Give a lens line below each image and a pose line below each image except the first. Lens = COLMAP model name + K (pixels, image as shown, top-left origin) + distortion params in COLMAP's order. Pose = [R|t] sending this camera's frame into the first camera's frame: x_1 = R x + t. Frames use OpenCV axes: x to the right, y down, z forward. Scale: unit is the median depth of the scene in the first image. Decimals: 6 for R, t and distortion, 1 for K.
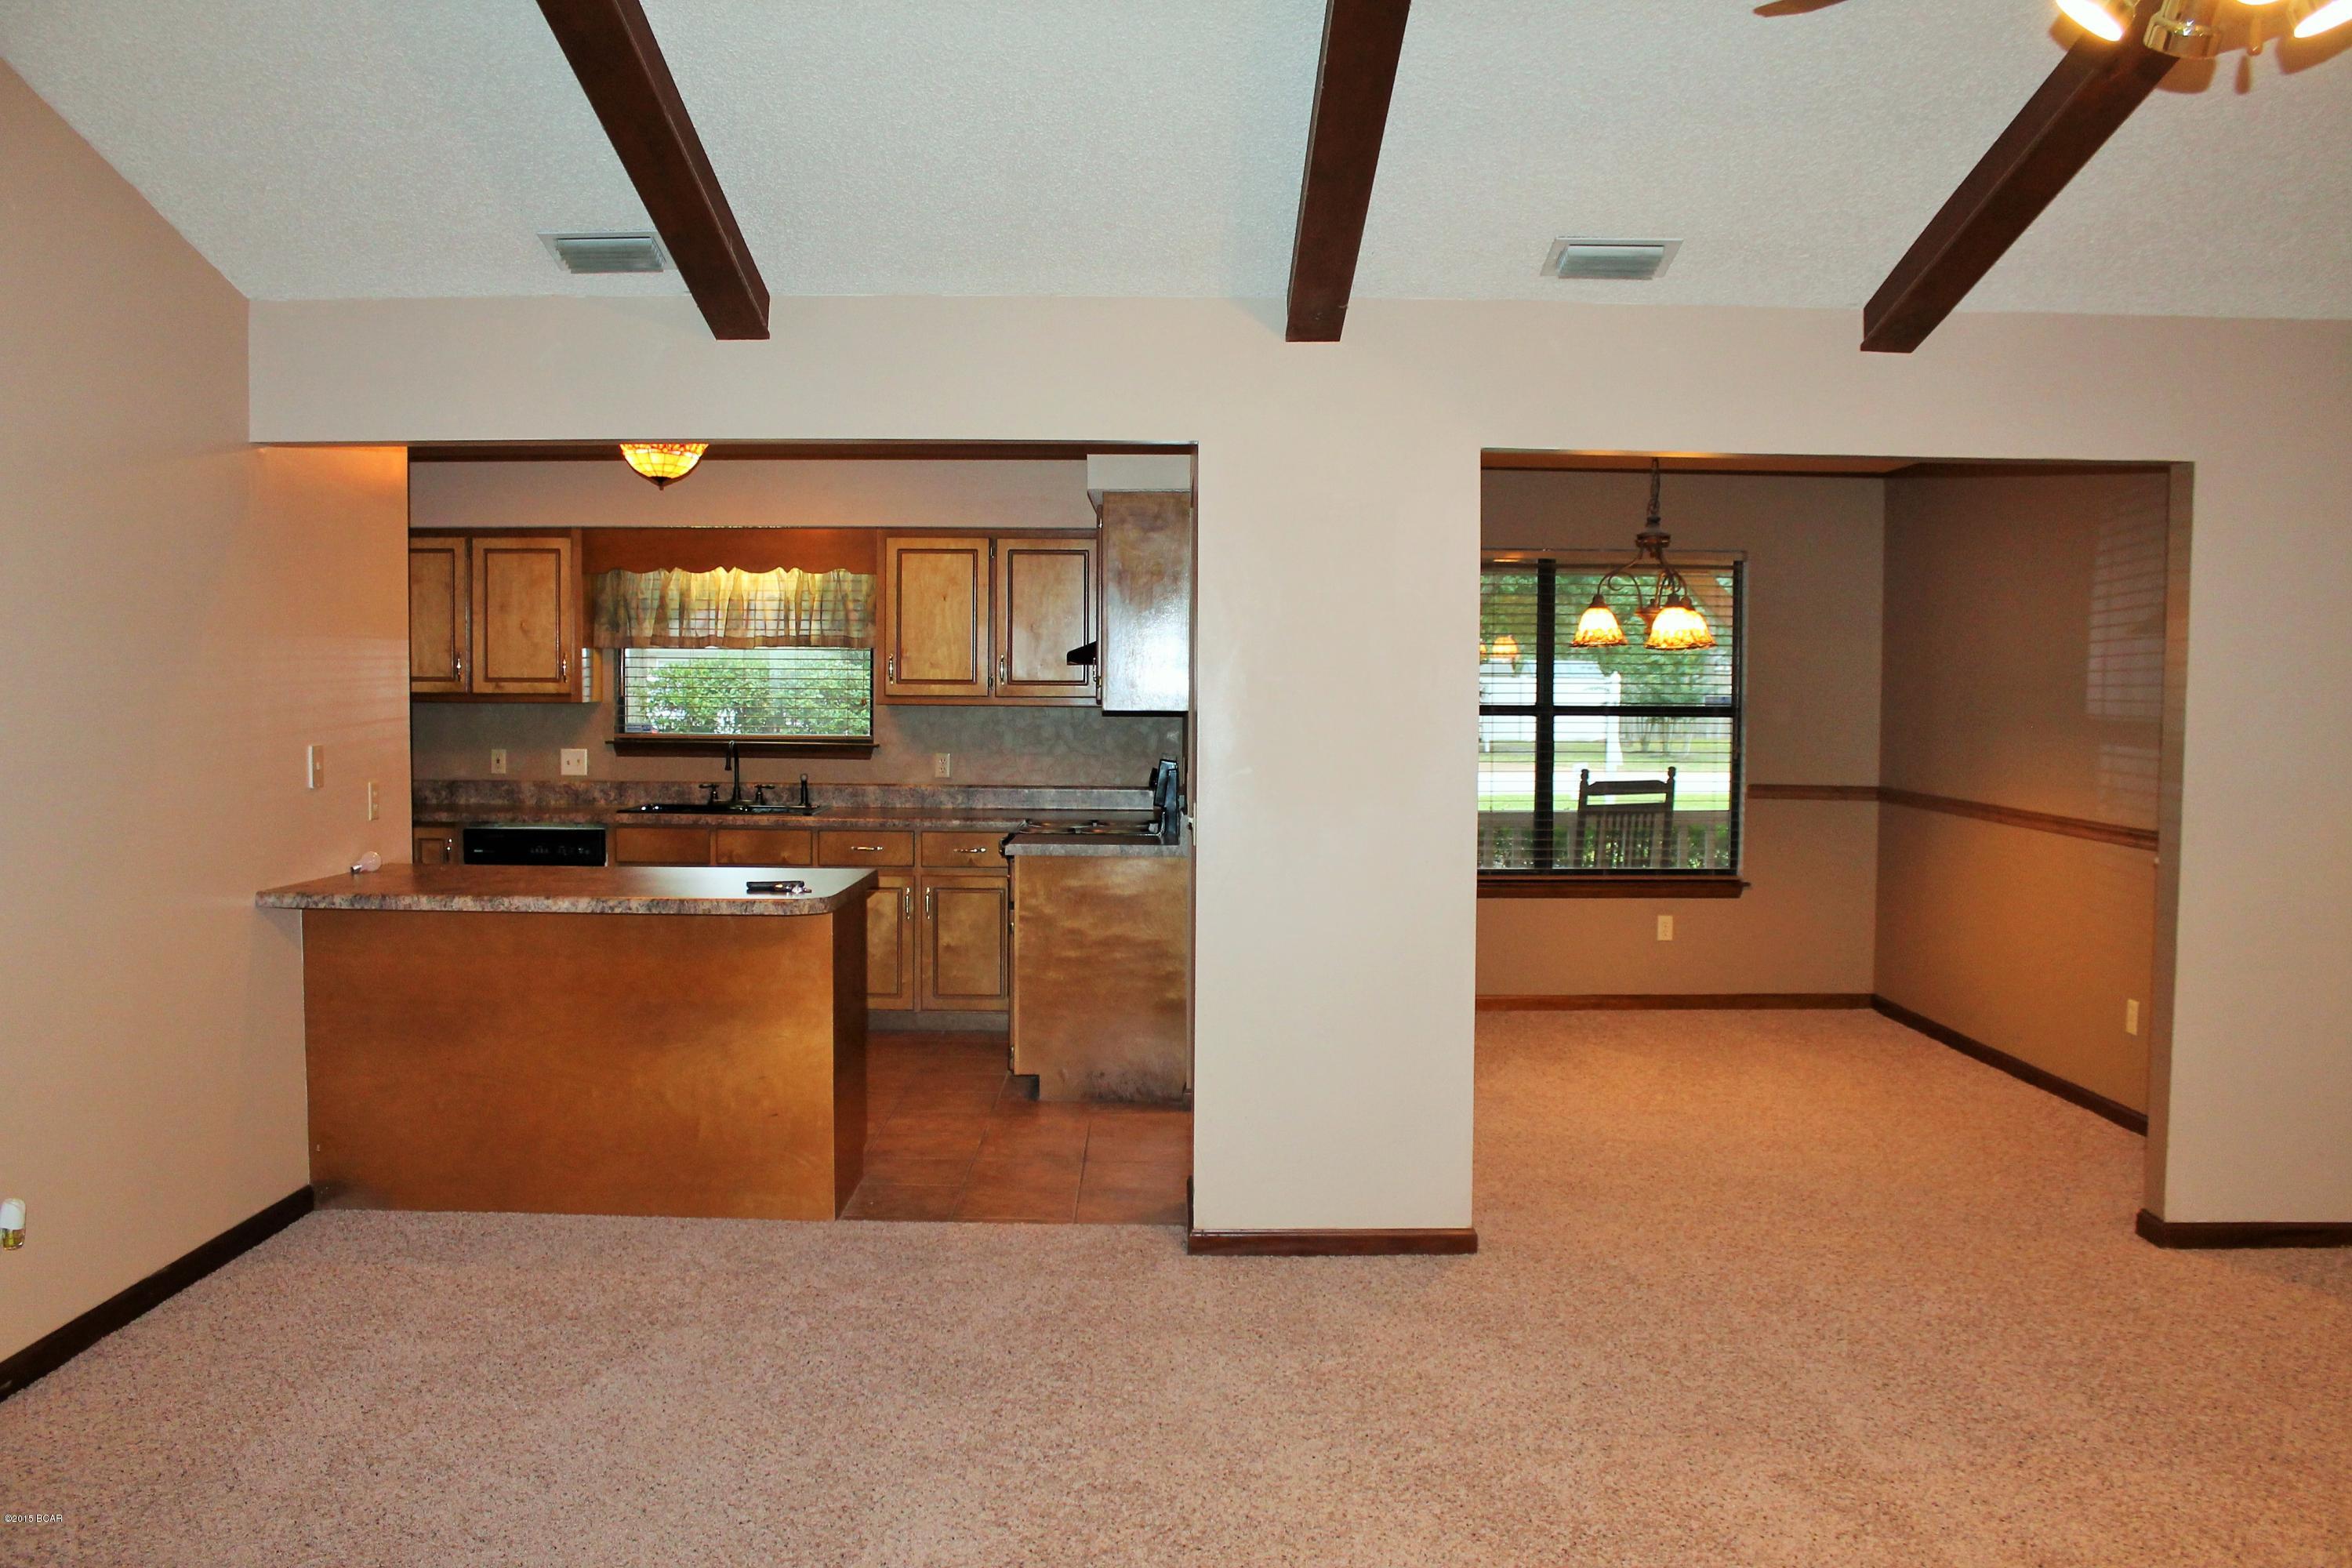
lens RADIAL K [[1995.6, 0, 1142.6], [0, 1995.6, 782.5], [0, 0, 1]] dist [-0.169036, 0.164009]
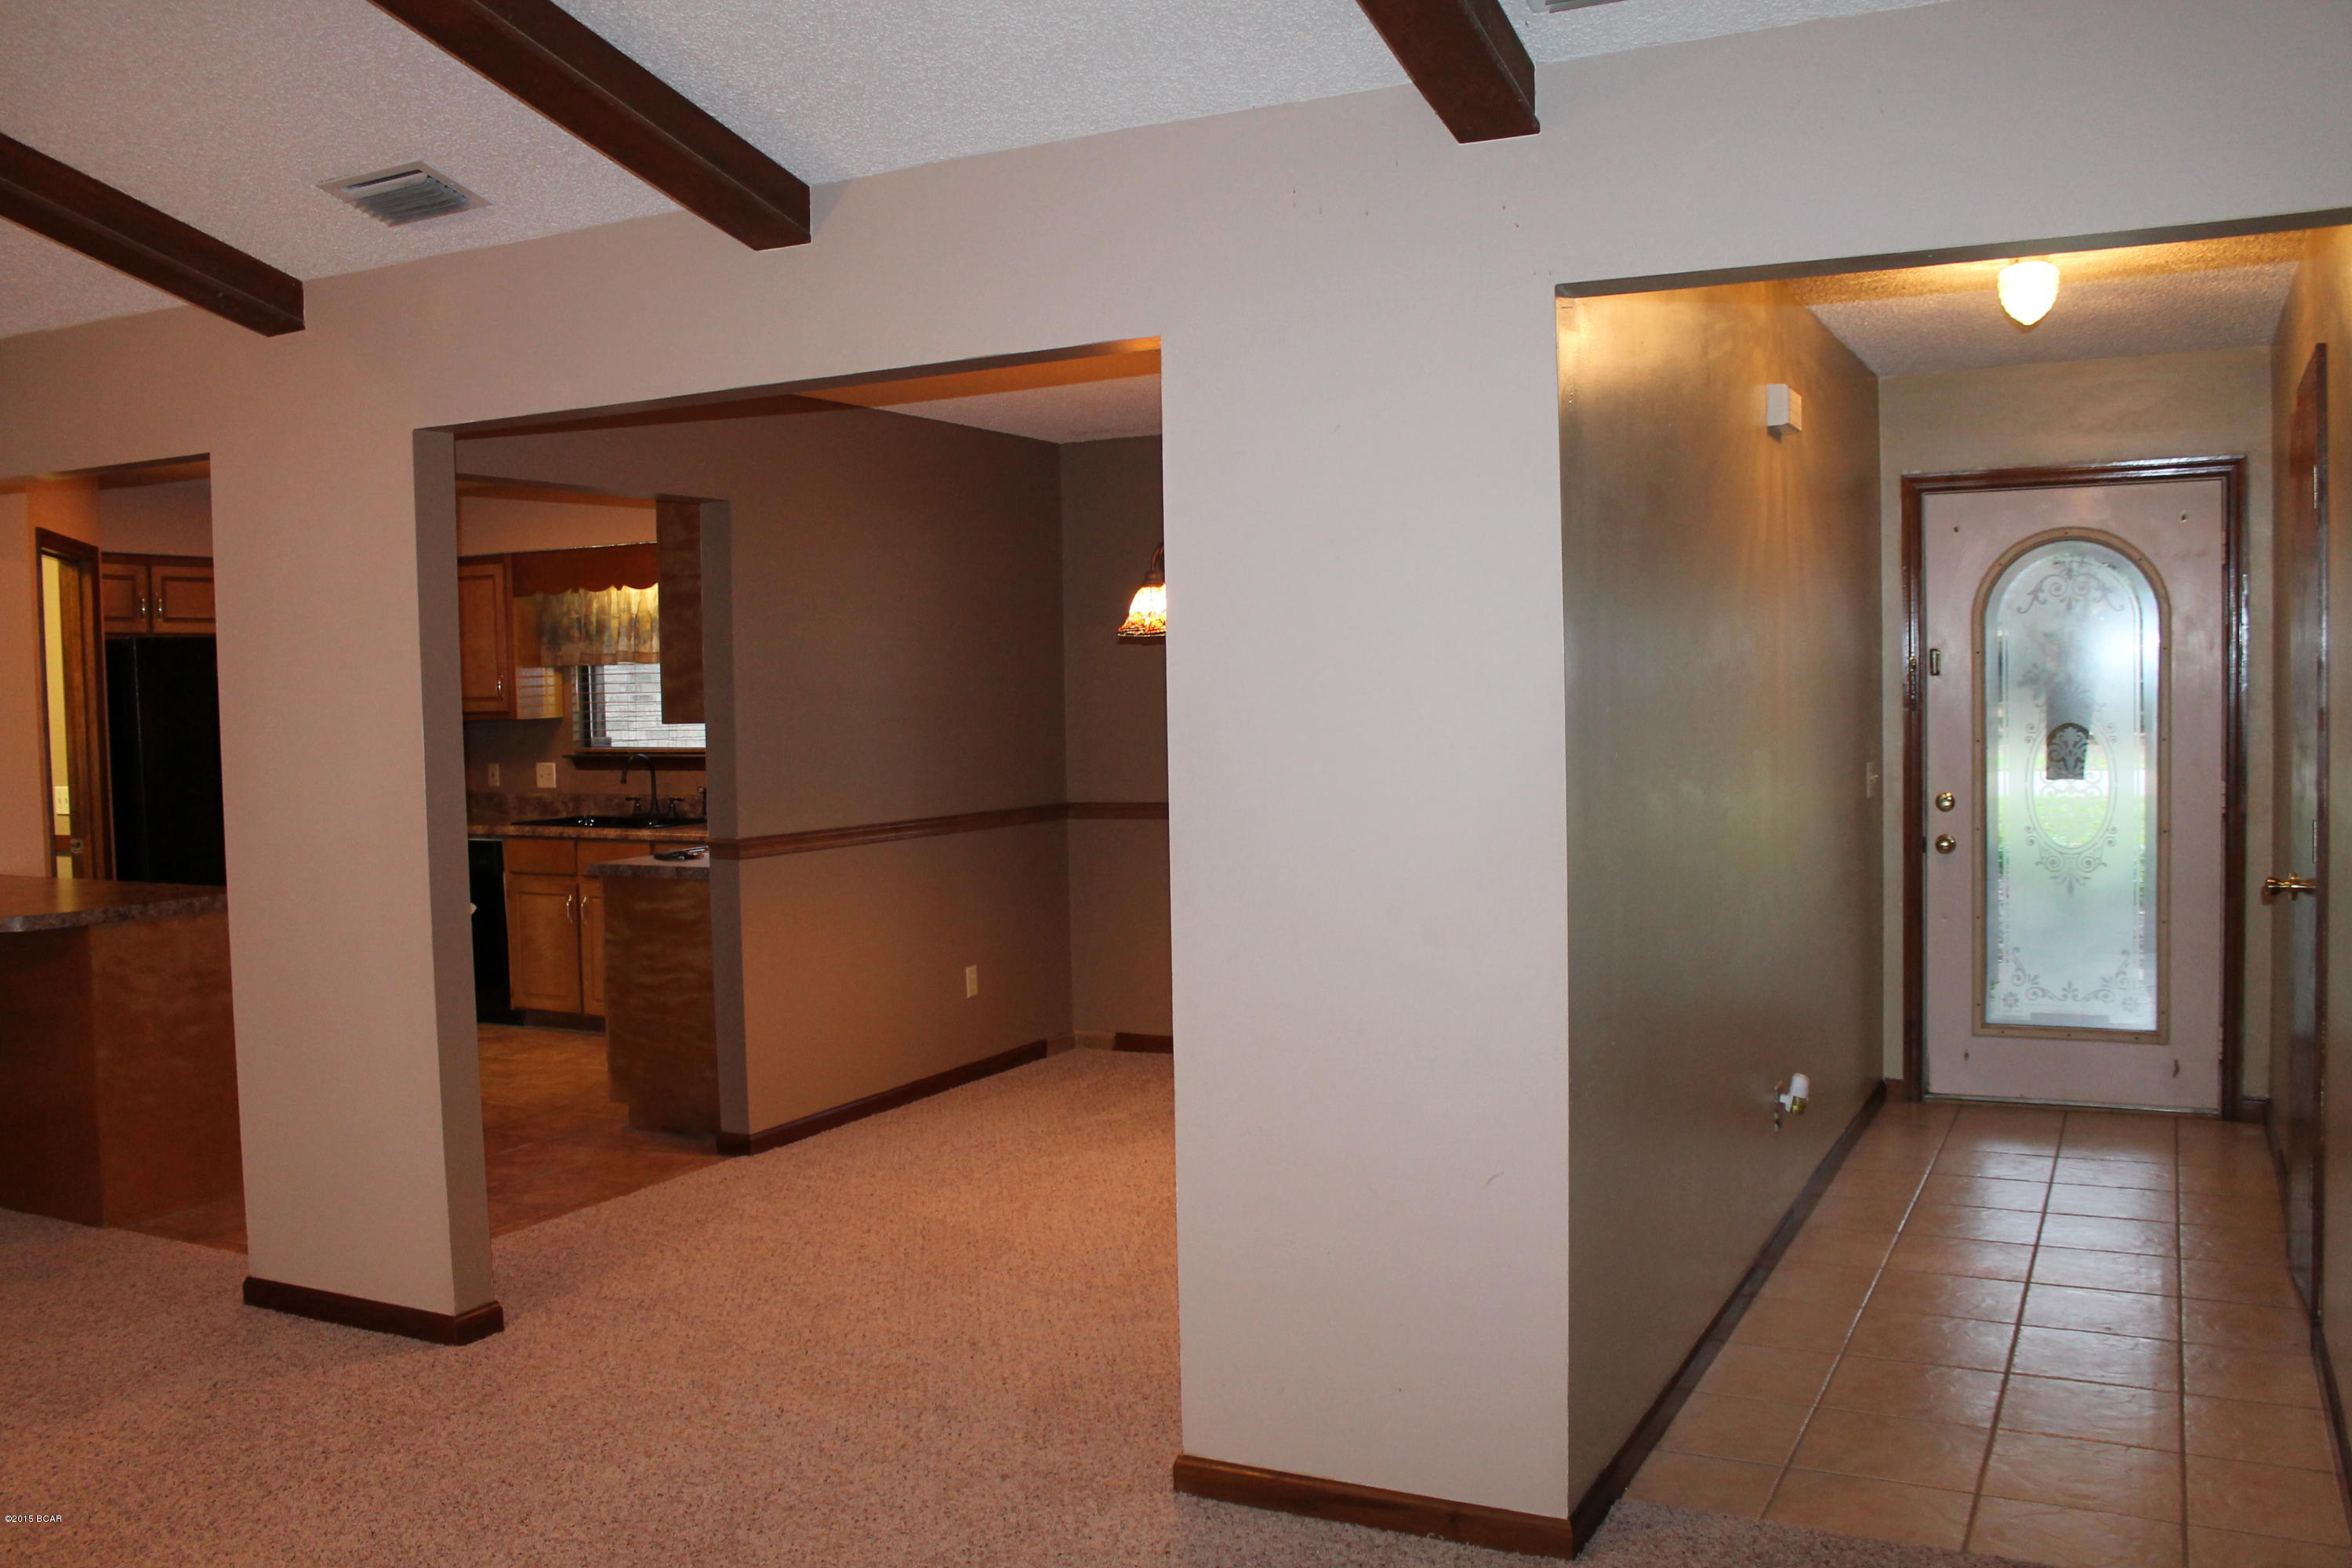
lens RADIAL K [[1995.6, 0, 1142.6], [0, 1995.6, 782.5], [0, 0, 1]] dist [-0.169036, 0.164009]
pose [[0.888095, -0.002582, -0.459653, 0.494108], [0.003620, 0.999992, 0.001377, -0.007029], [0.459646, -0.002887, 0.888097, 0.218406]]
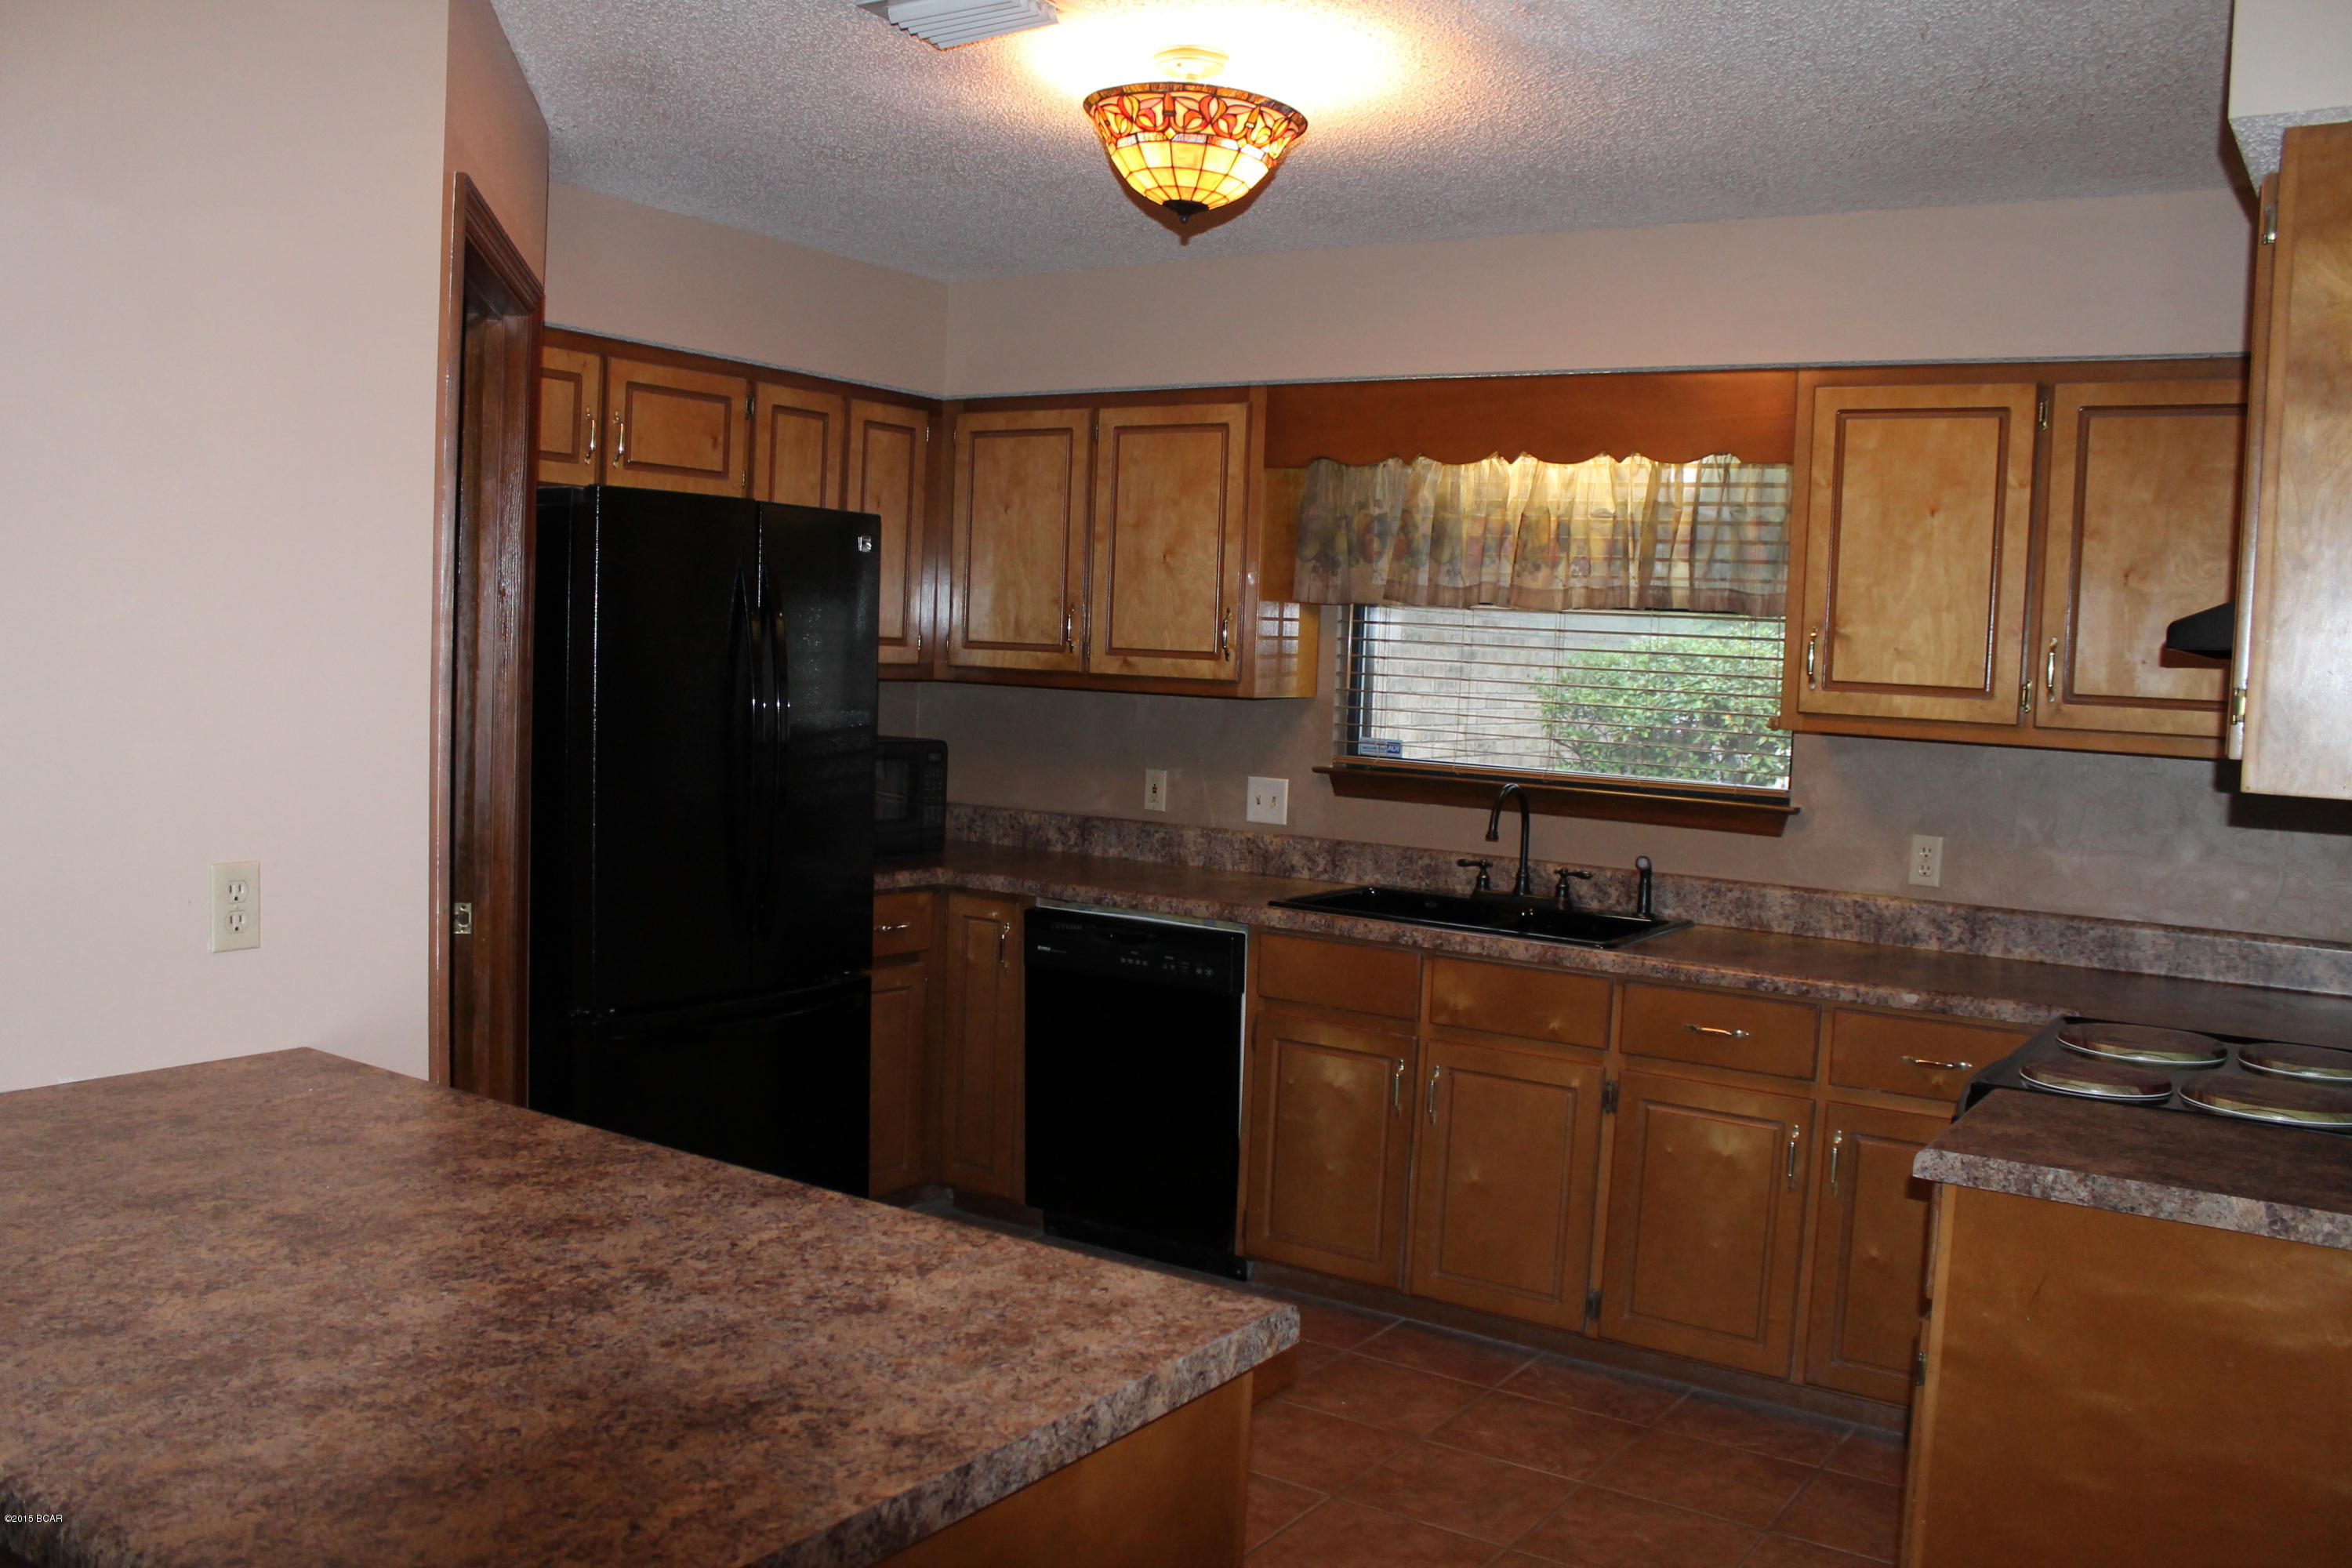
lens RADIAL K [[1995.6, 0, 1142.6], [0, 1995.6, 782.5], [0, 0, 1]] dist [-0.169036, 0.164009]
pose [[0.831704, 0.064976, -0.551404, 0.002902], [-0.063878, 0.997732, 0.021221, -0.026510], [0.551533, 0.017574, 0.833968, 0.508152]]
